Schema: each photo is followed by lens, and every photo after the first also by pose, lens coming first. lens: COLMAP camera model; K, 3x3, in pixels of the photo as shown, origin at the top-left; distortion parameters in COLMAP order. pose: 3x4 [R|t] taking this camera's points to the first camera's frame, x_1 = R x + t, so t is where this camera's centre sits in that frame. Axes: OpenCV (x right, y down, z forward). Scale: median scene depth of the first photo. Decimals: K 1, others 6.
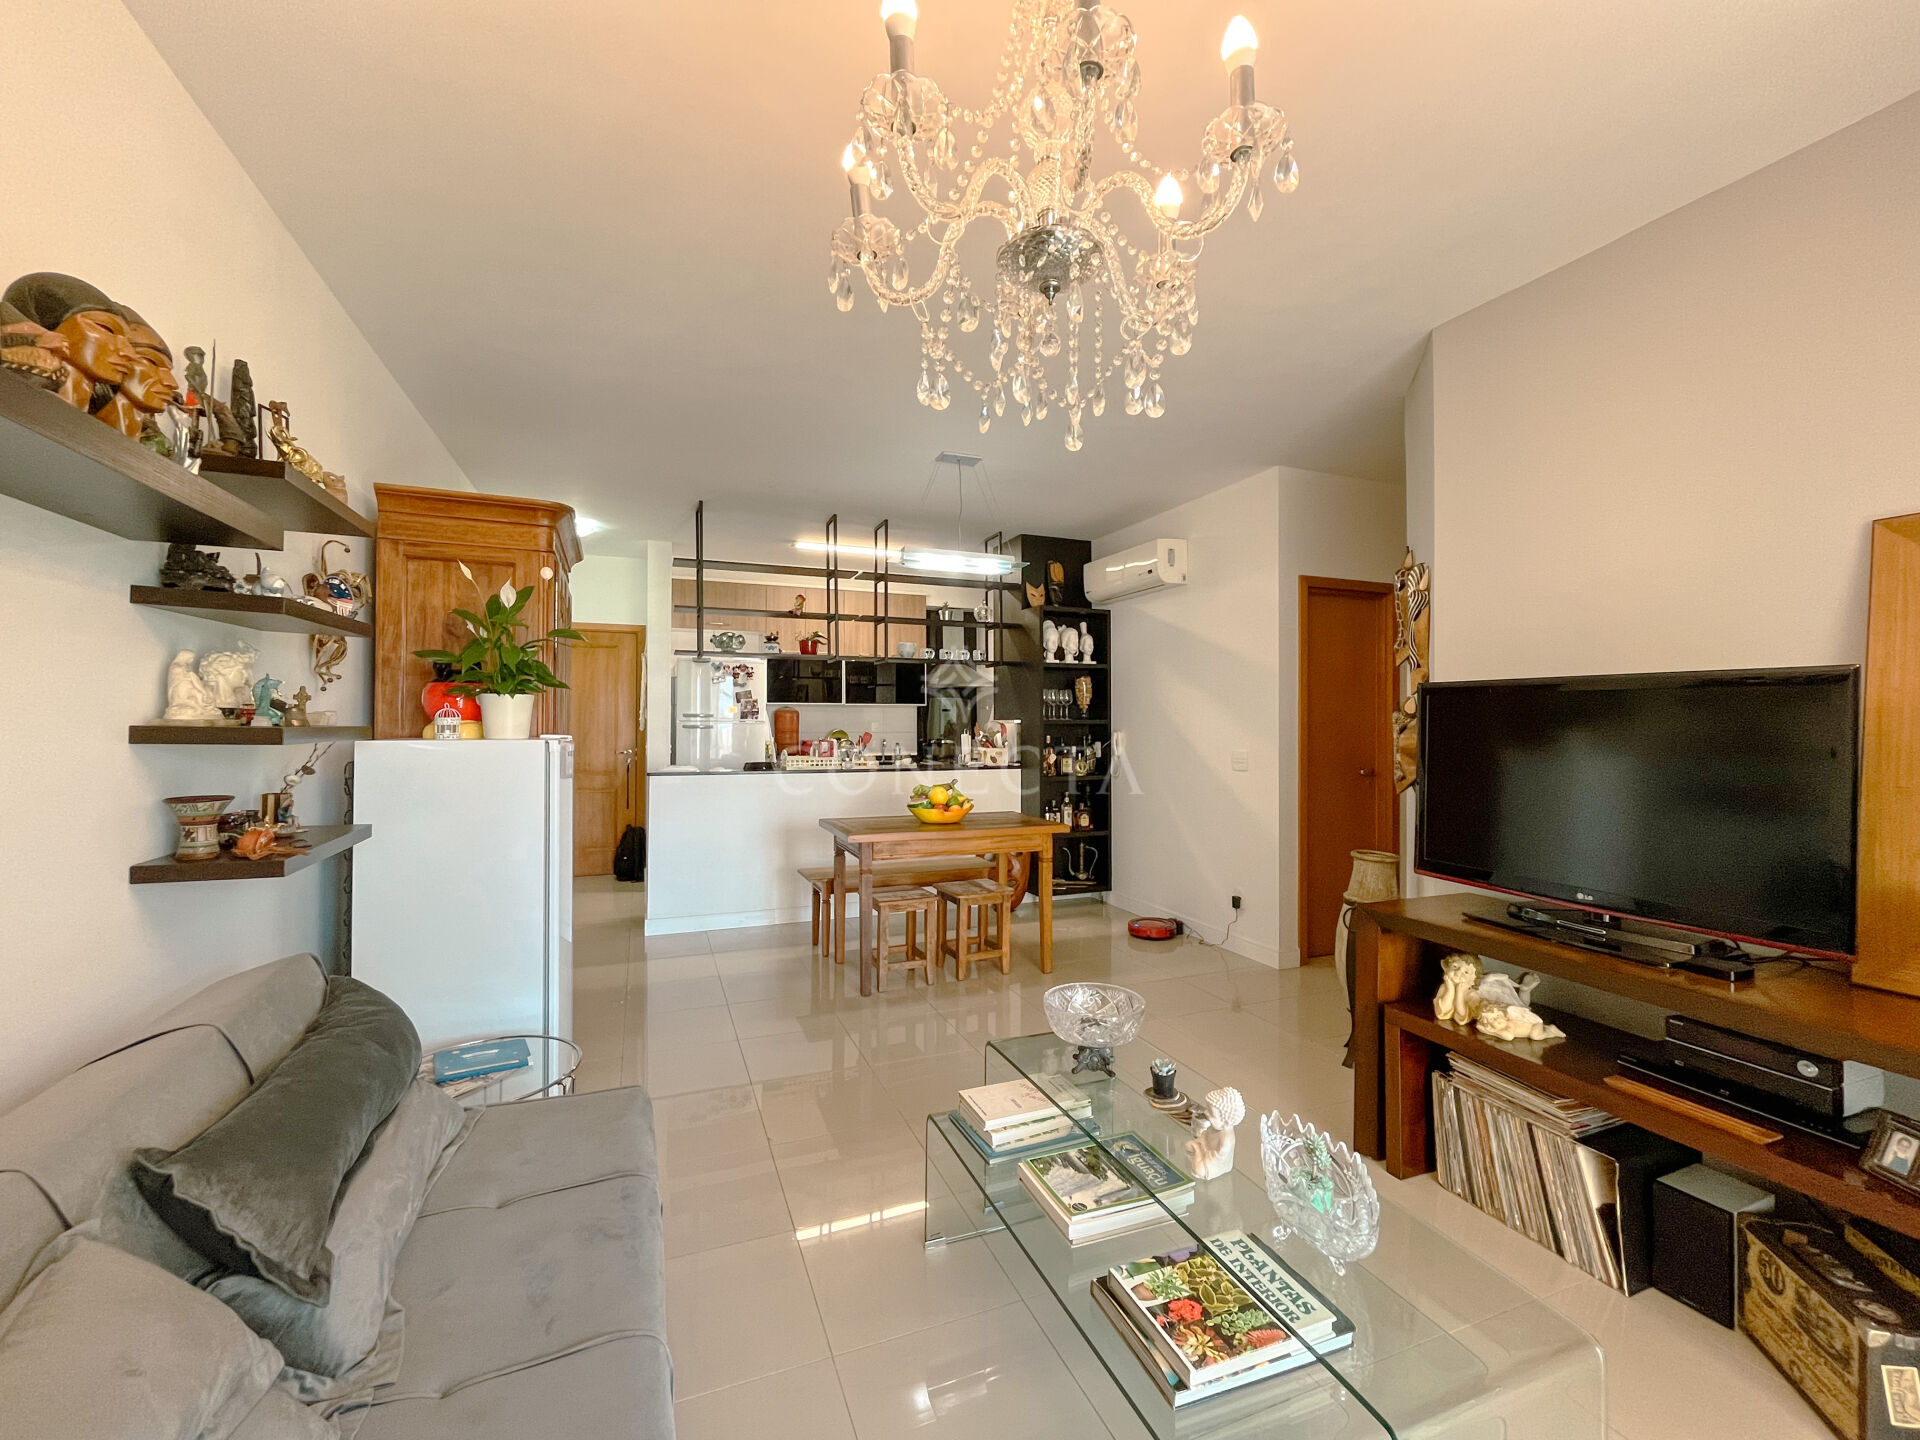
lens RADIAL K [[797.6, 0, 960.3], [0, 797.6, 726.5], [0, 0, 1]] dist [-0.002368, 0.000474]
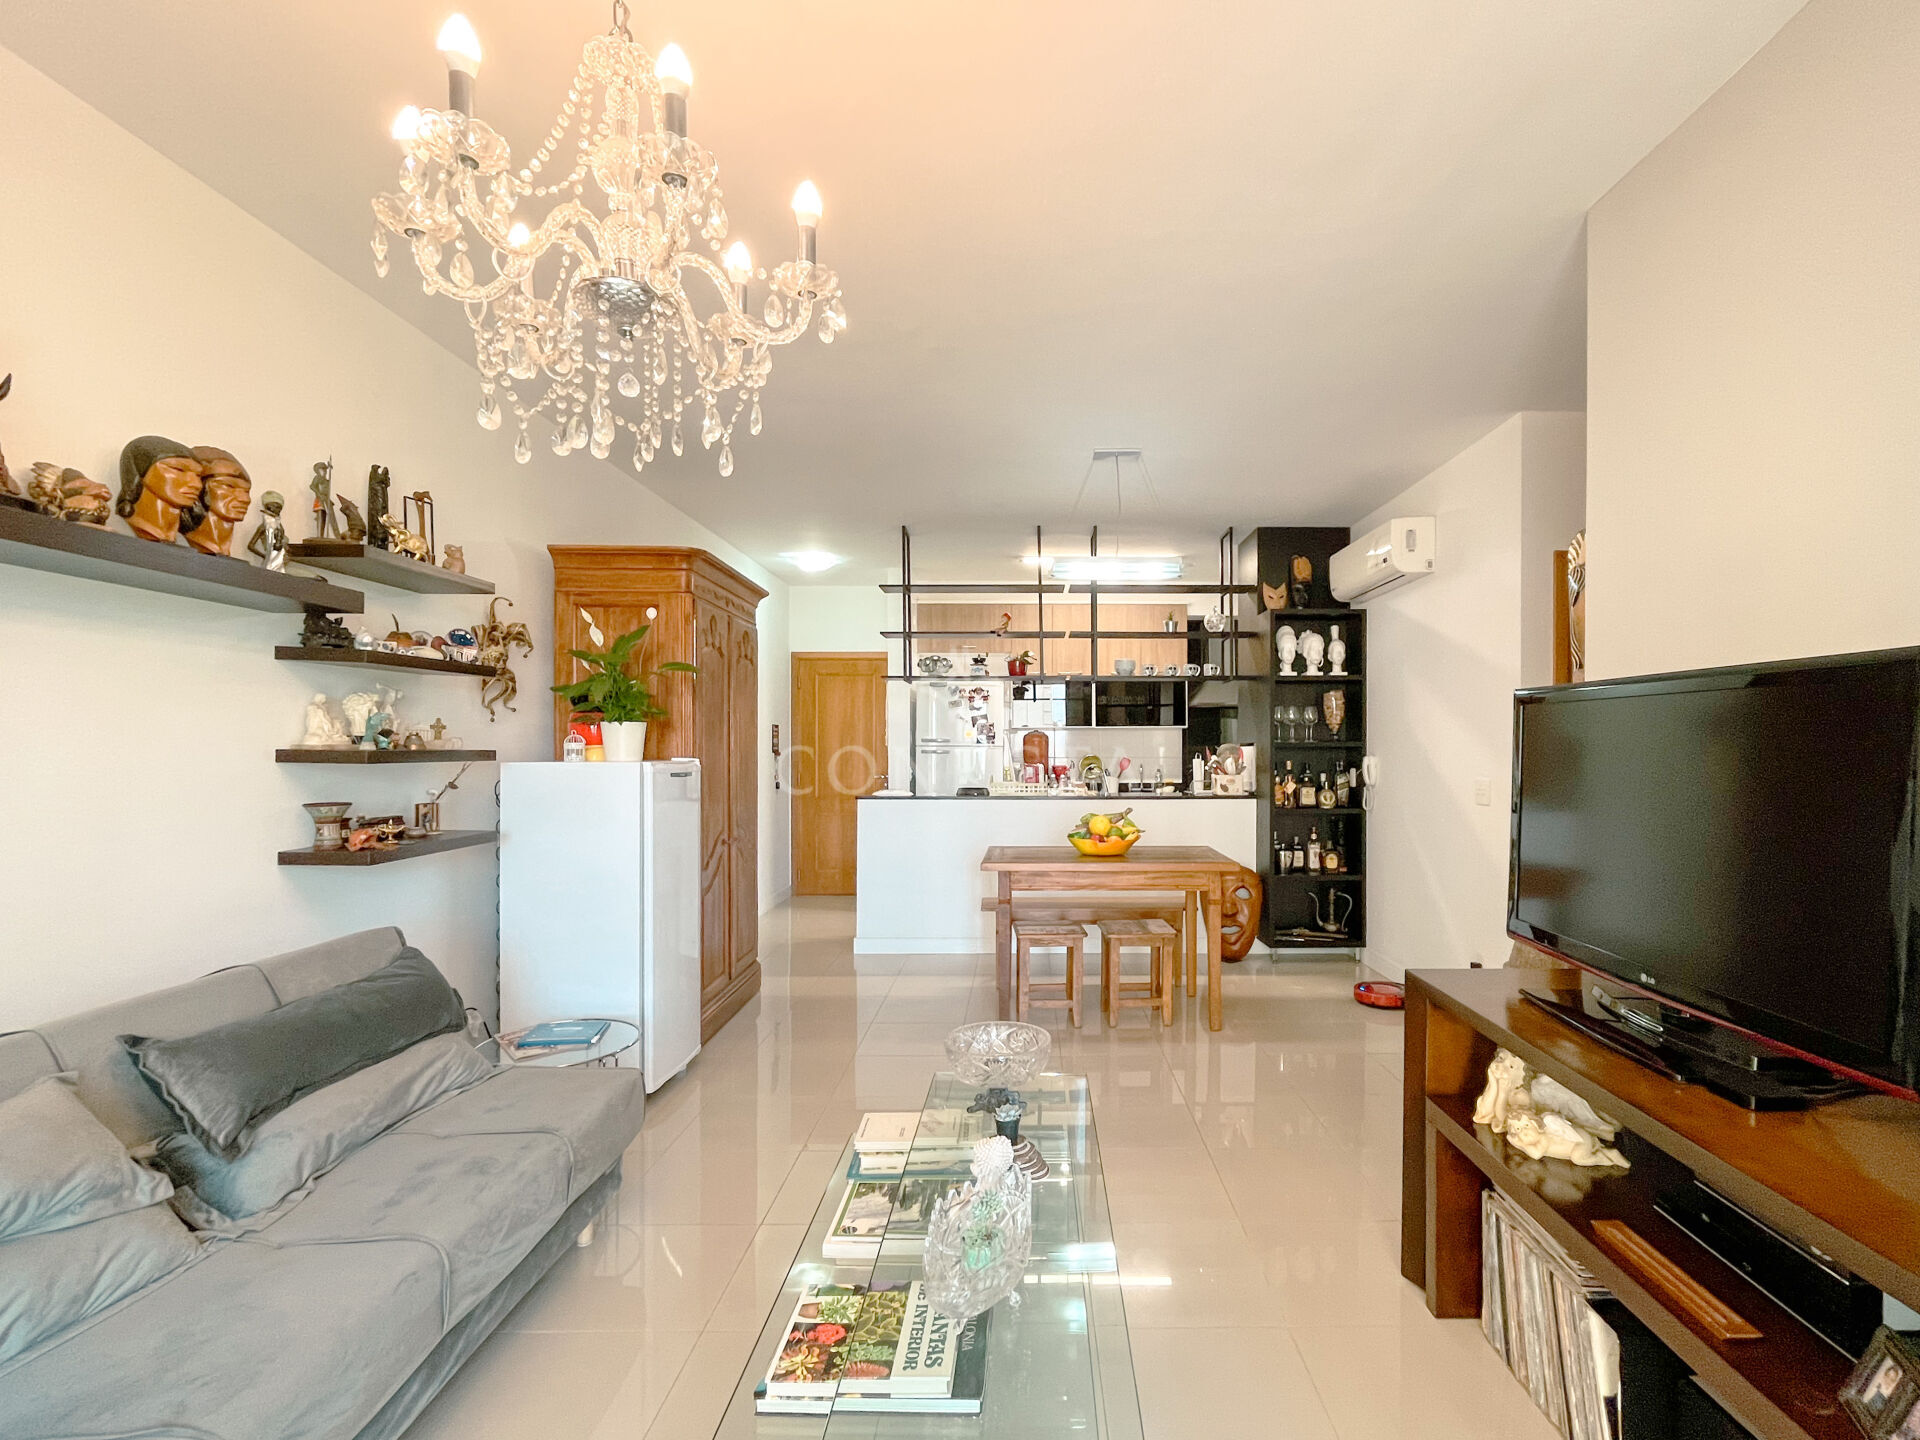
lens RADIAL K [[868.3, 0, 981.1], [0, 868.3, 767.7], [0, 0, 1]] dist [-0.002652, -0.000011]
pose [[0.930566, 0.004062, -0.366103, 0.209472], [0.002535, 0.999843, 0.017537, 0.002483], [0.366116, -0.017247, 0.930409, 0.019348]]
